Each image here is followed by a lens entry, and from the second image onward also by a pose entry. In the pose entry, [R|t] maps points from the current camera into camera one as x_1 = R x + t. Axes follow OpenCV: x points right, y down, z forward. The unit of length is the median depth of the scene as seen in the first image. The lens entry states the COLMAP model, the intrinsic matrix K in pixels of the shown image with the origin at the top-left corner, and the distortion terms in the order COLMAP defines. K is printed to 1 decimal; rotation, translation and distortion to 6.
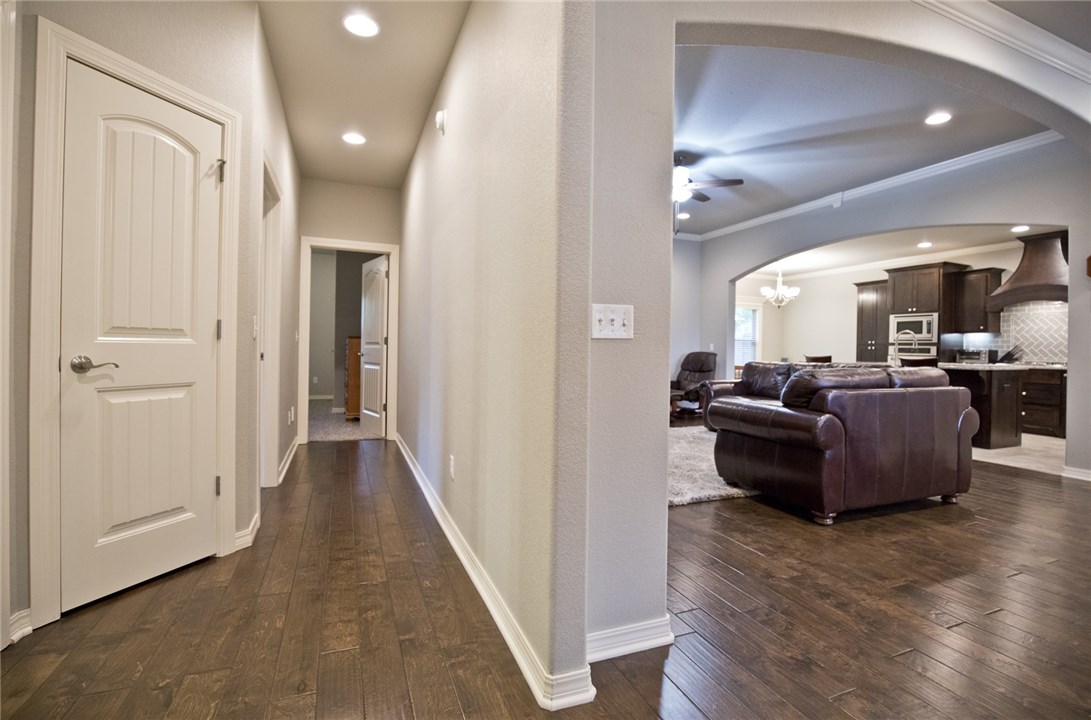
lens RADIAL K [[504.8, 0, 551.7], [0, 504.8, 351.9], [0, 0, 1]] dist [-0.034193, 0.006514]
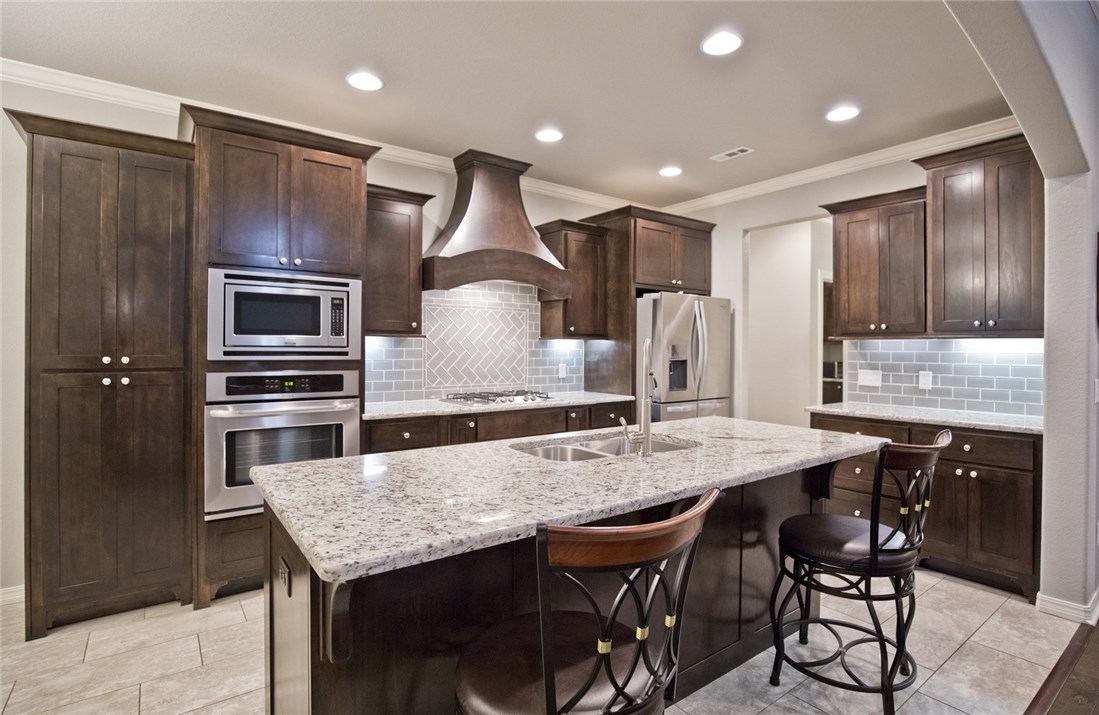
lens RADIAL K [[539.6, 0, 557.6], [0, 539.6, 348.0], [0, 0, 1]] dist [-0.025974, 0.003016]
pose [[-0.253494, -0.020622, 0.967117, 0.384023], [-0.004723, 0.999787, 0.020081, -0.040189], [-0.967325, 0.000522, -0.253538, 1.052141]]
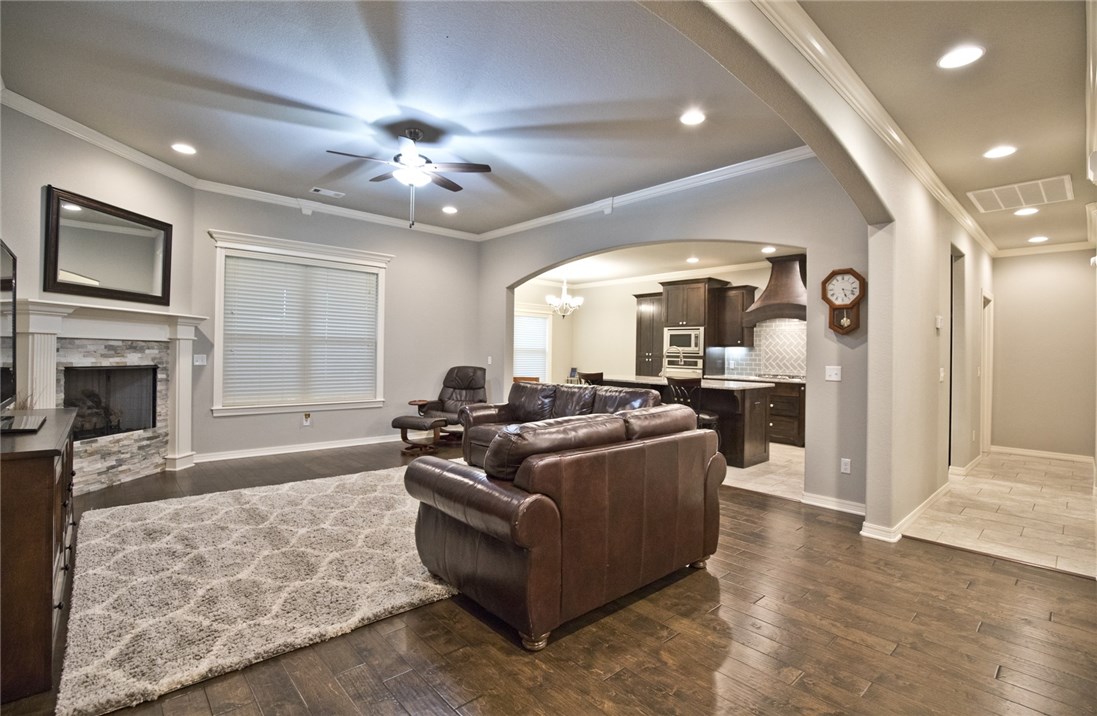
lens RADIAL K [[503.9, 0, 554.6], [0, 503.9, 352.8], [0, 0, 1]] dist [-0.032350, 0.005797]
pose [[0.937976, -0.001609, 0.346697, 0.139315], [0.001212, 0.999998, 0.001362, -0.029297], [-0.346699, -0.000858, 0.937976, 0.140638]]
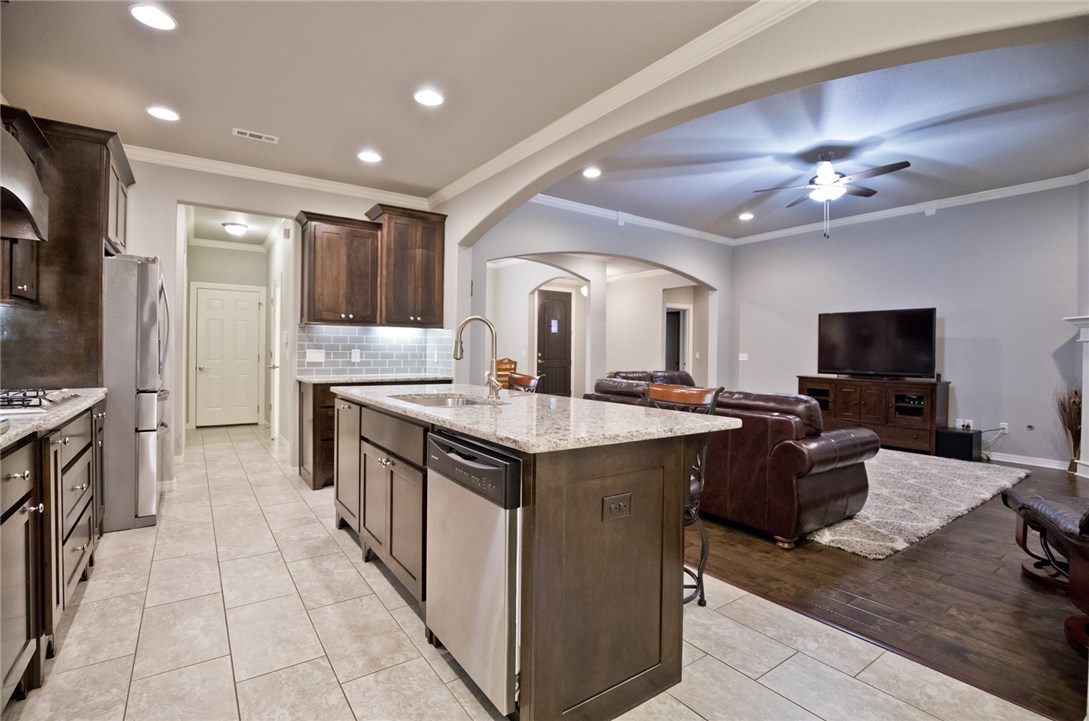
lens RADIAL K [[503.8, 0, 545.8], [0, 503.8, 356.2], [0, 0, 1]] dist [-0.034193, 0.006514]
pose [[-0.973943, -0.025842, -0.225317, 0.696388], [-0.029286, 0.999500, 0.011955, -0.015347], [0.224895, 0.018242, -0.974212, 1.314807]]
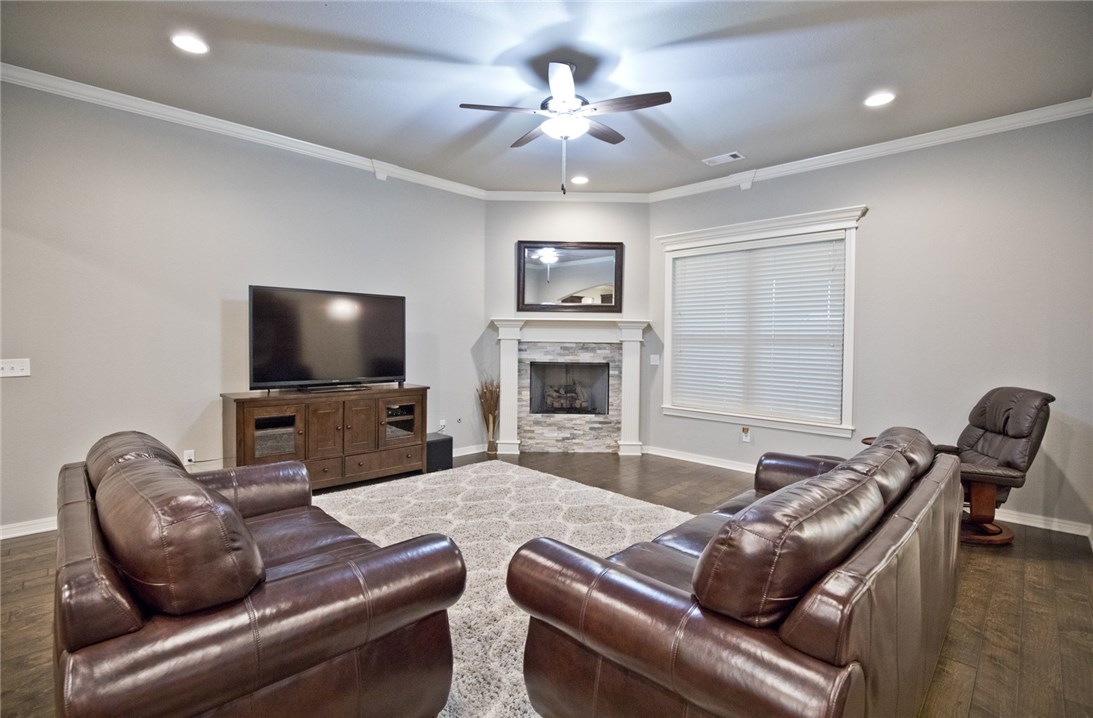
lens RADIAL K [[505.7, 0, 551.0], [0, 505.7, 351.4], [0, 0, 1]] dist [-0.034193, 0.006514]
pose [[0.393602, 0.009265, -0.919234, 0.599722], [-0.009365, 0.999938, 0.006069, -0.035434], [0.919233, 0.006220, 0.393664, 0.561239]]
